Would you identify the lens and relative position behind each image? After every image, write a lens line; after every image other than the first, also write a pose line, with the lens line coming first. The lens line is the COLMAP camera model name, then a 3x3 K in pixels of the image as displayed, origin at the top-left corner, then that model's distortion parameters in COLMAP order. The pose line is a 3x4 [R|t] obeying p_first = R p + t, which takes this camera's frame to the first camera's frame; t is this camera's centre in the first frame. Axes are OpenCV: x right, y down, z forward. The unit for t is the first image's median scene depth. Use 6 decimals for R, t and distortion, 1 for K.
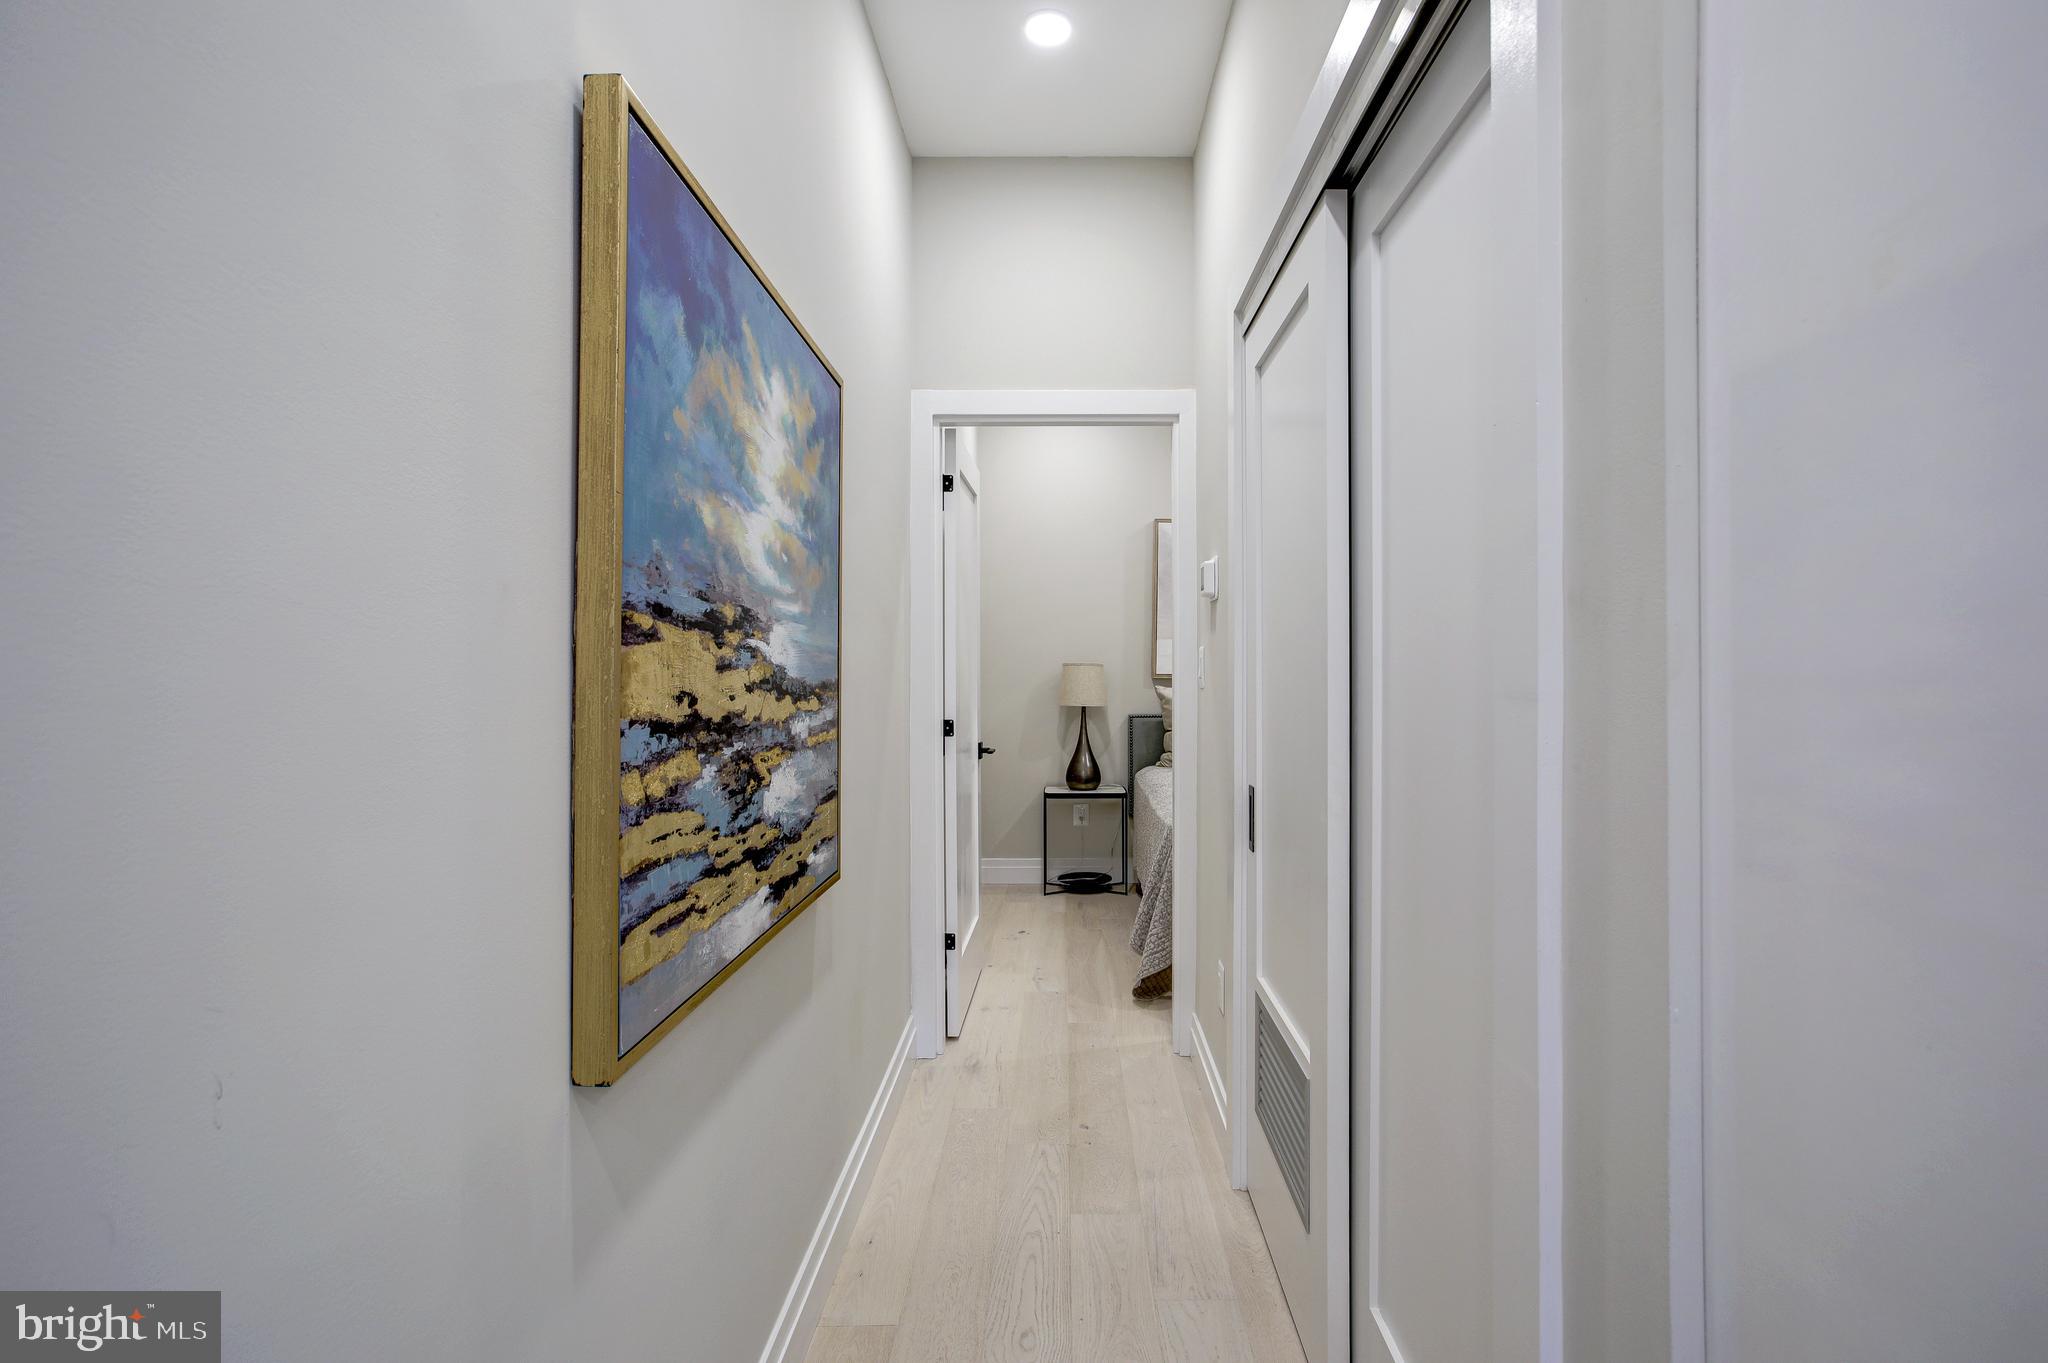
lens RADIAL K [[945.6, 0, 1027.7], [0, 945.6, 674.0], [0, 0, 1]] dist [-0.051470, 0.000125]
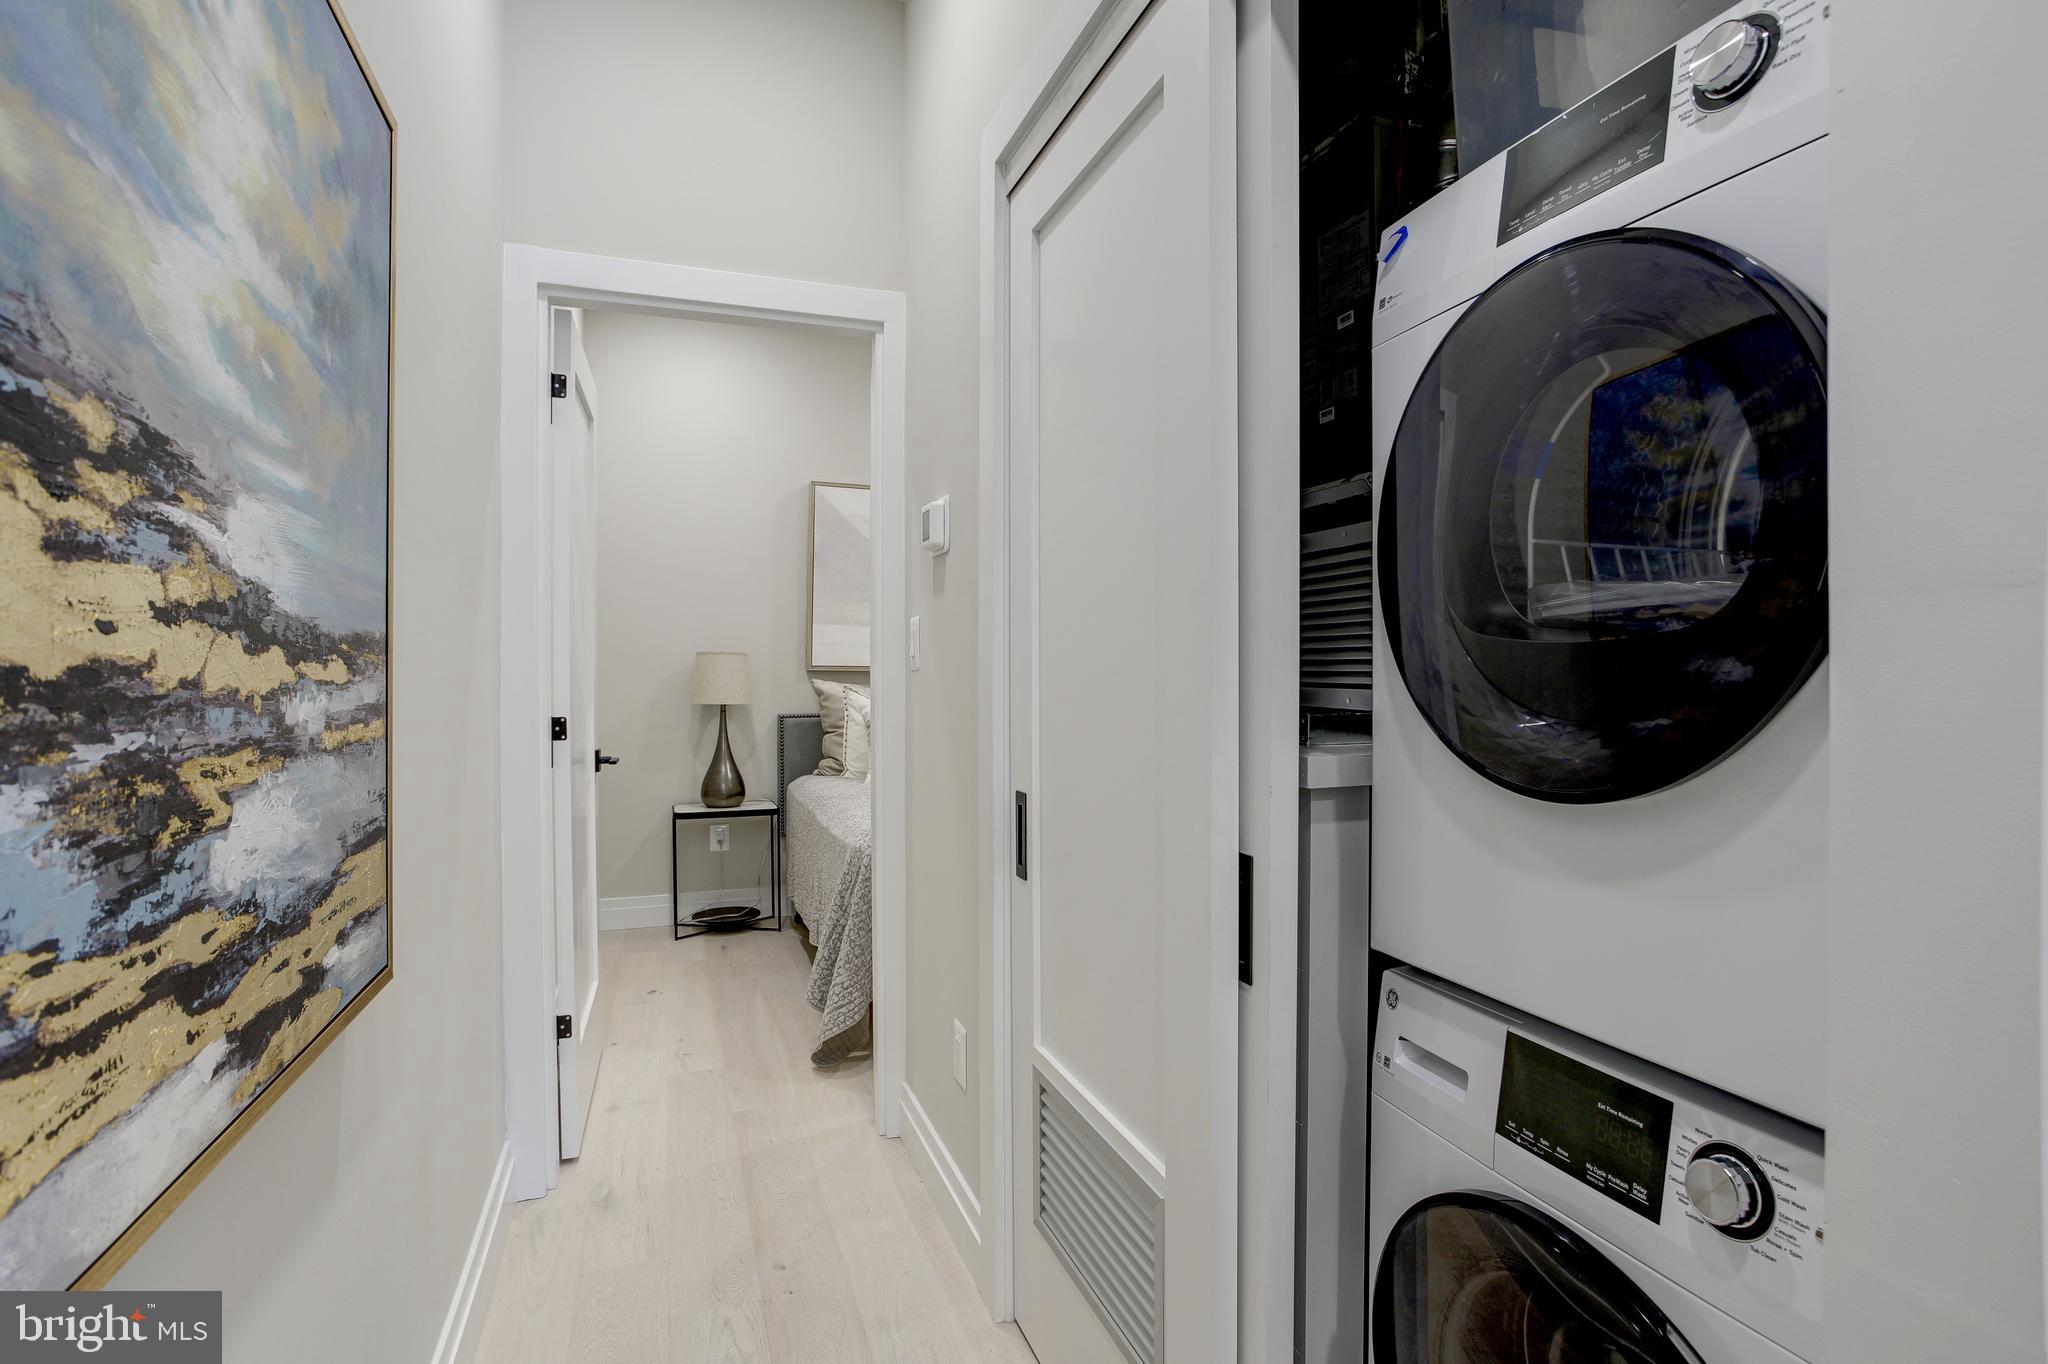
lens RADIAL K [[992.0, 0, 1029.2], [0, 992.0, 687.8], [0, 0, 1]] dist [-0.060360, 0.027822]
pose [[0.923296, -0.001948, 0.384084, -0.071449], [-0.001293, 0.999966, 0.008179, 0.035832], [-0.384086, -0.008048, 0.923262, 0.325953]]
